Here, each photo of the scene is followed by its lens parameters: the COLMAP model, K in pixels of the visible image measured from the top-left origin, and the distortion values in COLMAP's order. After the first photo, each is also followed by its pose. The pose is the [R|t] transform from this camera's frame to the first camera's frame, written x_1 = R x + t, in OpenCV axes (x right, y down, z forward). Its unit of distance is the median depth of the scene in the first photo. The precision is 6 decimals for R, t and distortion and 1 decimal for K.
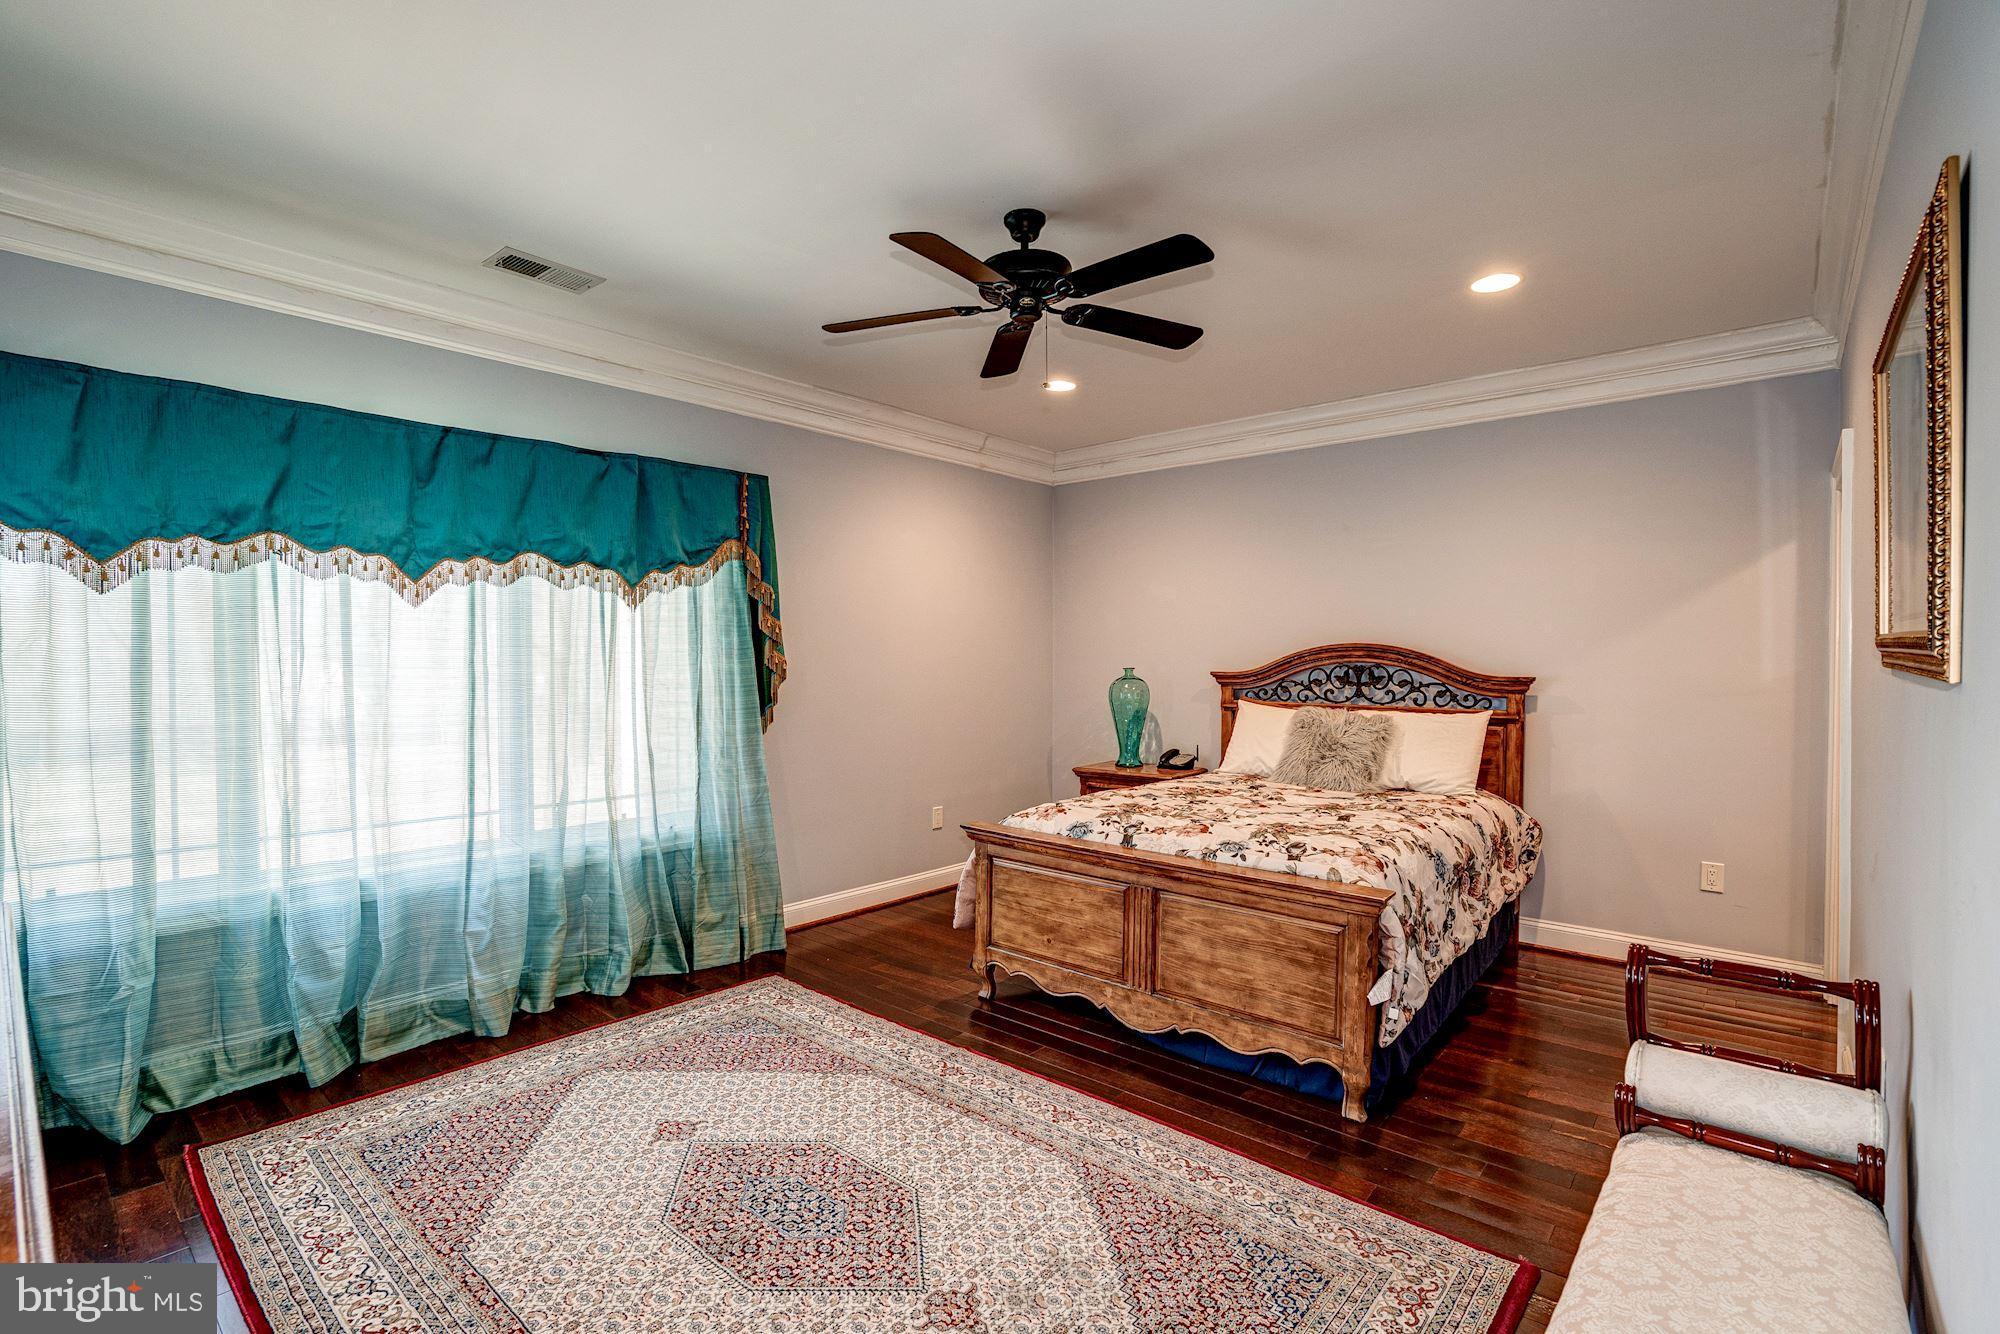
lens RADIAL K [[919.4, 0, 998.6], [0, 919.4, 673.6], [0, 0, 1]] dist [-0.037852, 0.012949]
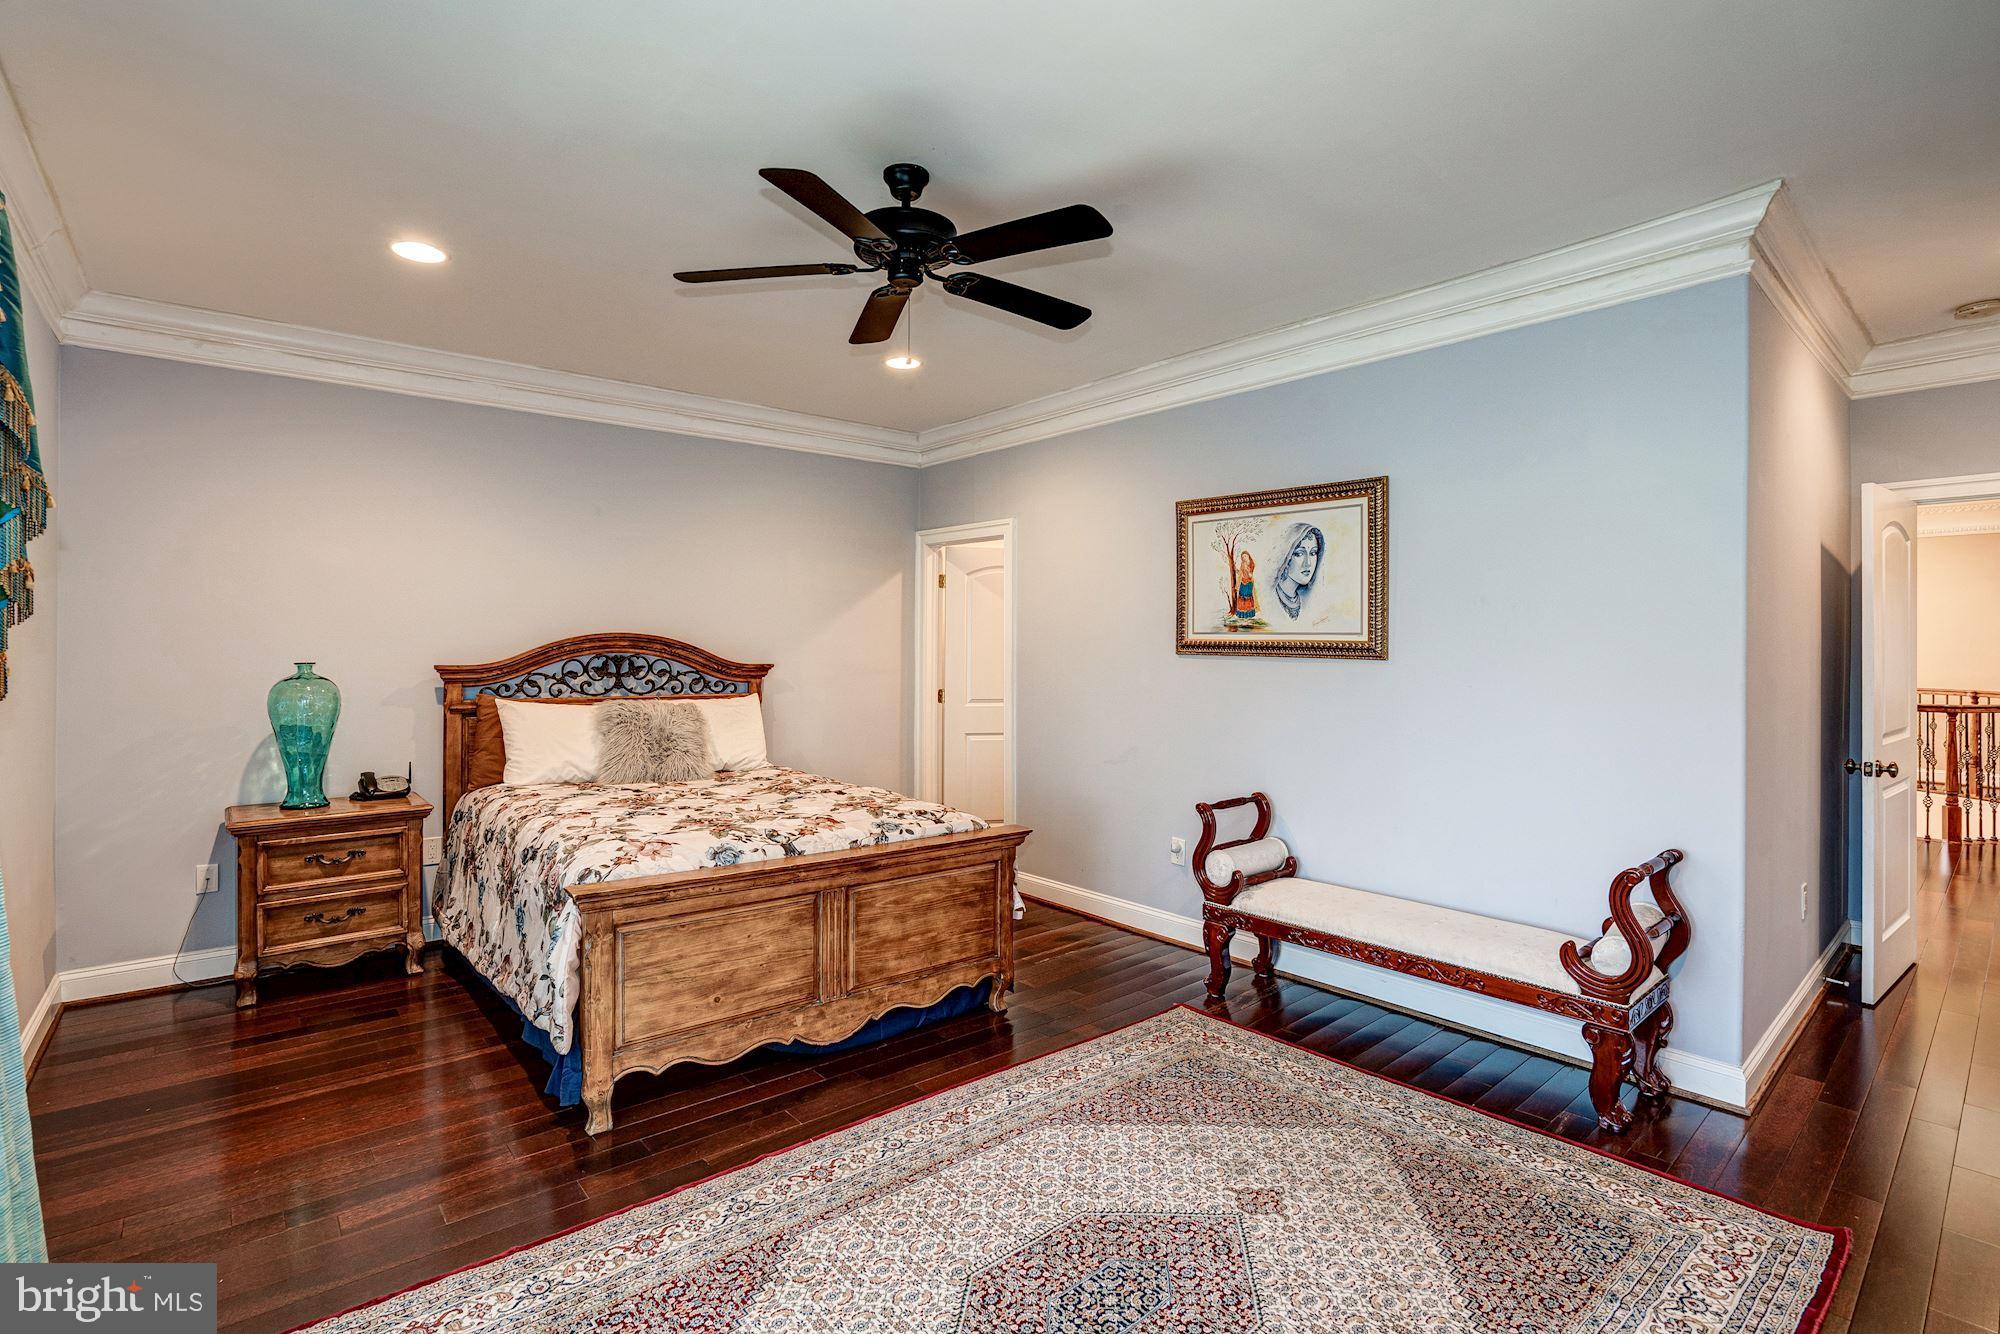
lens RADIAL K [[919.4, 0, 1010.4], [0, 919.4, 634.6], [0, 0, 1]] dist [-0.037852, 0.012949]
pose [[0.153412, 0.013971, 0.988064, -0.736466], [0.012485, 0.999793, -0.016075, -0.015531], [-0.988083, 0.014802, 0.153206, 0.645228]]
